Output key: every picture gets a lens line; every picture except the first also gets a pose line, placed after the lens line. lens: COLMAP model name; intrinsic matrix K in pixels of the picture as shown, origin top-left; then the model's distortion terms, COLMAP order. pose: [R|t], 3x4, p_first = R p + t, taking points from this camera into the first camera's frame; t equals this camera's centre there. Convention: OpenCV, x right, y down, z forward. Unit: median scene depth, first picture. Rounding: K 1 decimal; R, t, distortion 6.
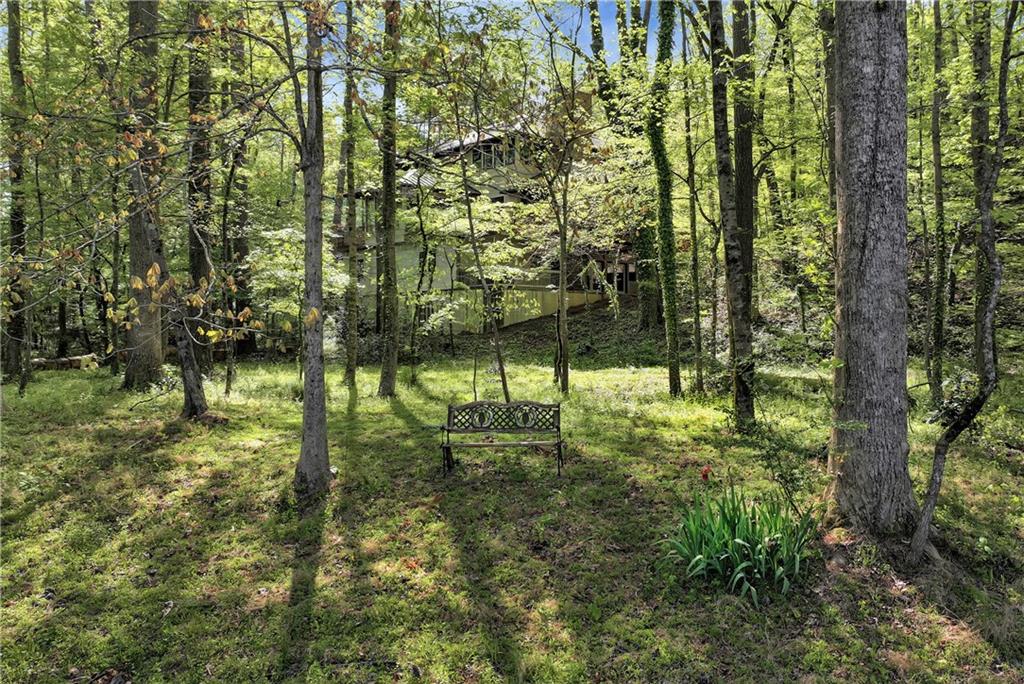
lens RADIAL K [[923.0, 0, 512.0], [0, 923.0, 342.0], [0, 0, 1]] dist [0.013143, 0.008978]
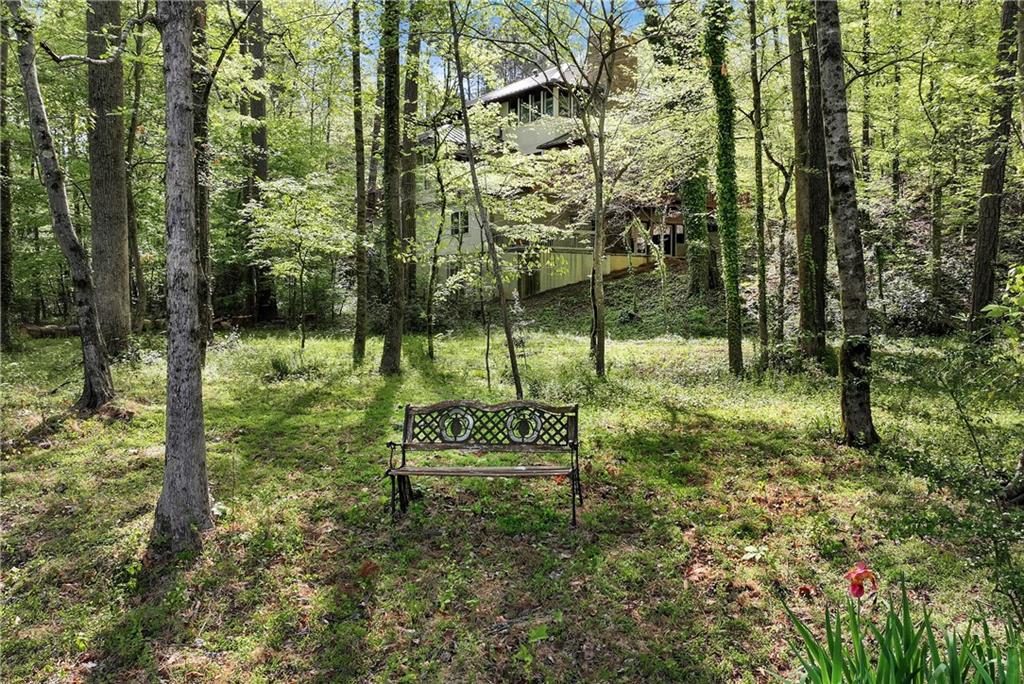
lens RADIAL K [[923.0, 0, 512.0], [0, 923.0, 342.0], [0, 0, 1]] dist [0.013143, 0.008978]
pose [[0.998859, 0.003660, -0.047618, 0.011878], [-0.001957, 0.999358, 0.035766, 0.000156], [0.047719, -0.035632, 0.998225, 0.118609]]
